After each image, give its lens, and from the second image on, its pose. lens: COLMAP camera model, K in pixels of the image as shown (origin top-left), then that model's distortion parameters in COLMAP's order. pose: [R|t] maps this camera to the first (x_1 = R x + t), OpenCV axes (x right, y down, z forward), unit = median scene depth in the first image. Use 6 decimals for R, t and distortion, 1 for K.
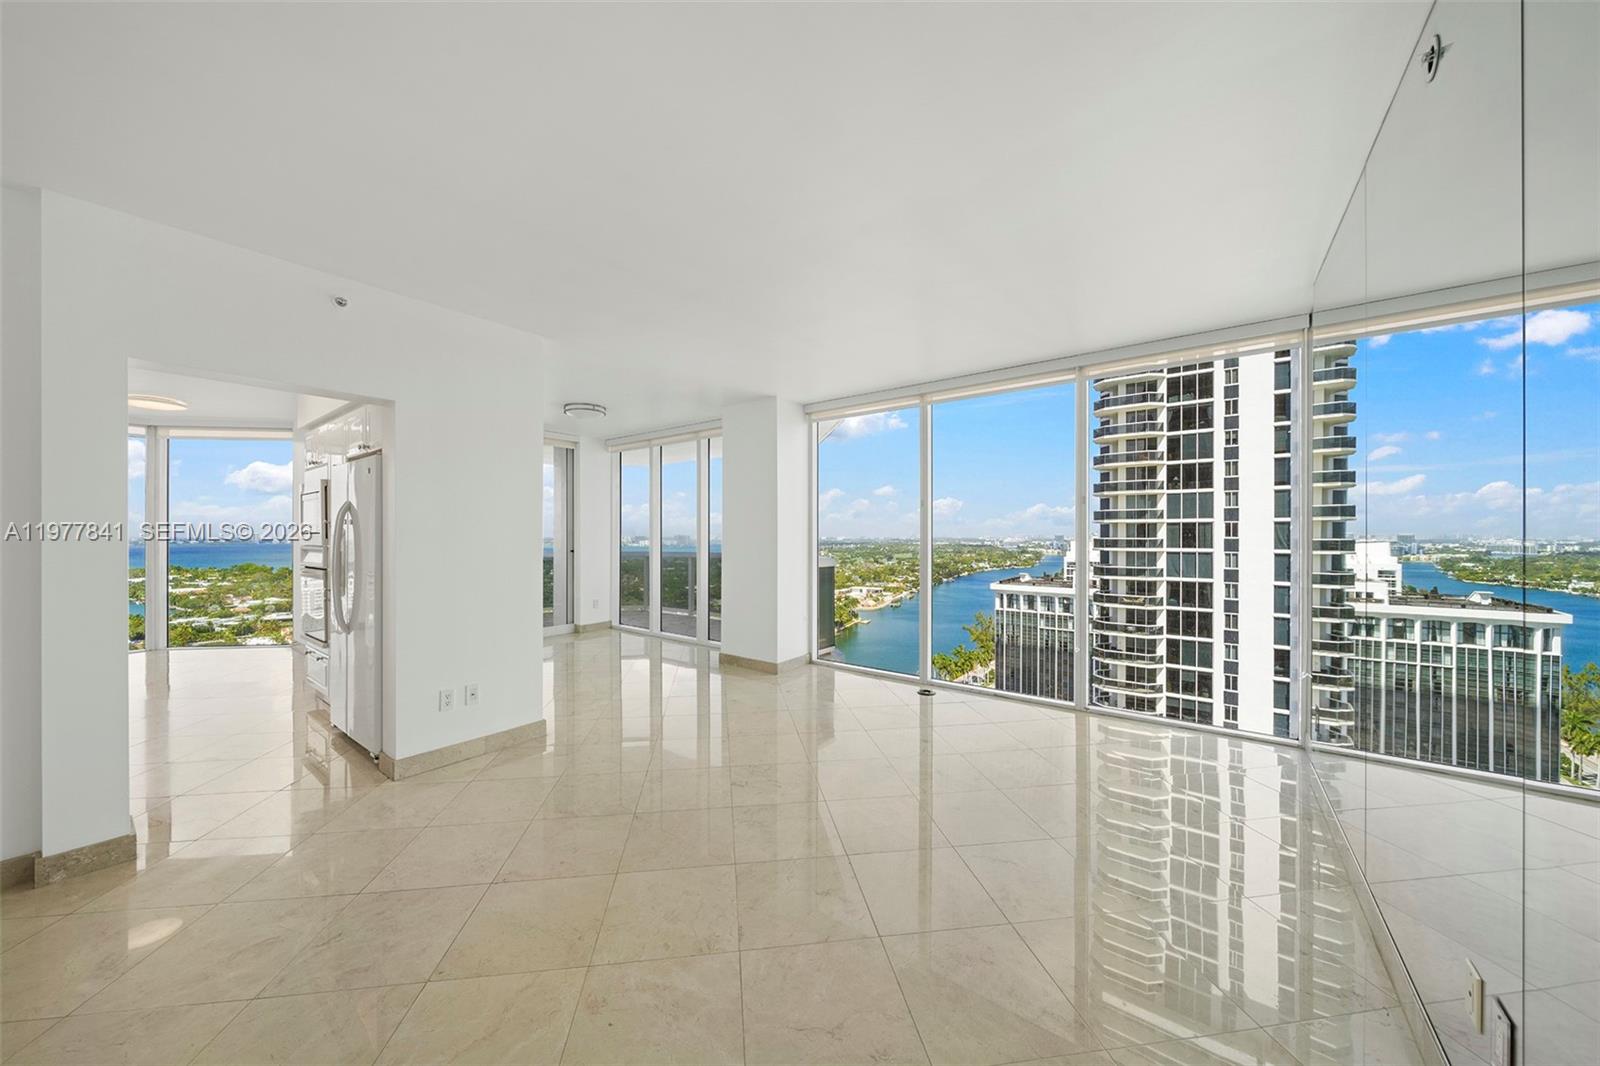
lens RADIAL K [[550.3, 0, 788.3], [0, 550.3, 534.4], [0, 0, 1]] dist [-0.001174, -0.000107]
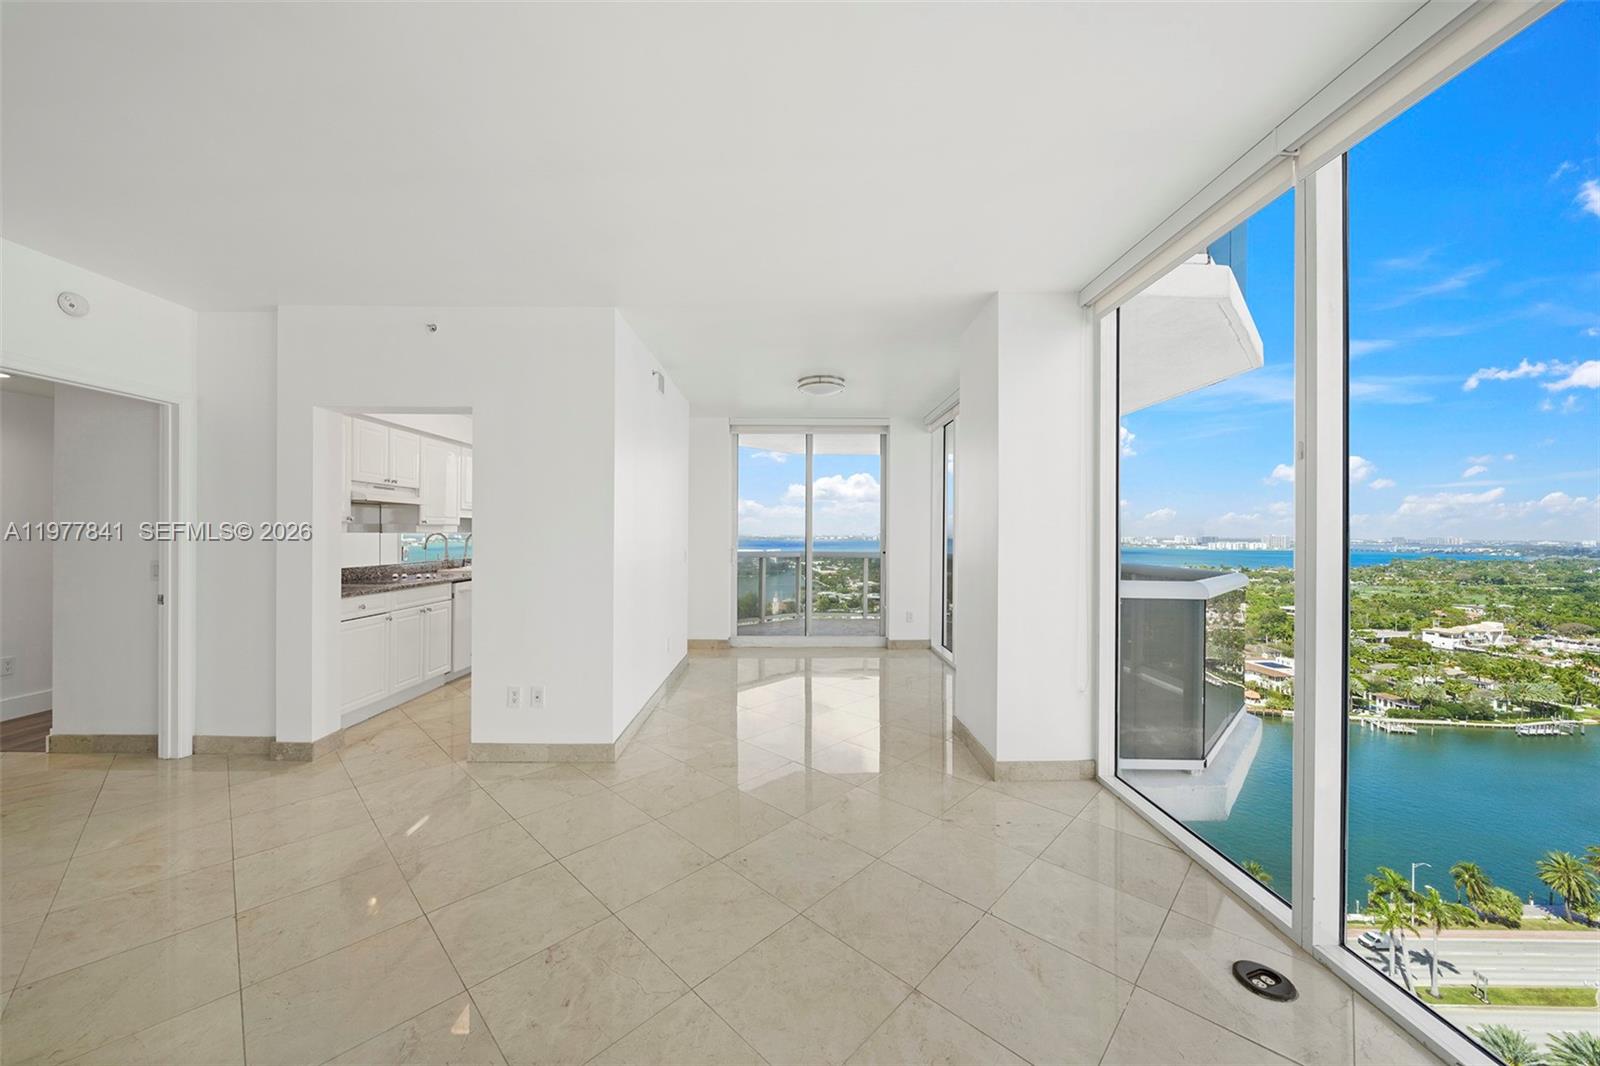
lens RADIAL K [[567.6, 0, 778.8], [0, 567.6, 534.3], [0, 0, 1]] dist [0.001908, 0.000097]
pose [[0.610914, 0.004893, -0.791682, 0.284277], [-0.004563, 0.999986, 0.002659, -0.000454], [0.791684, 0.001988, 0.610928, 0.431944]]
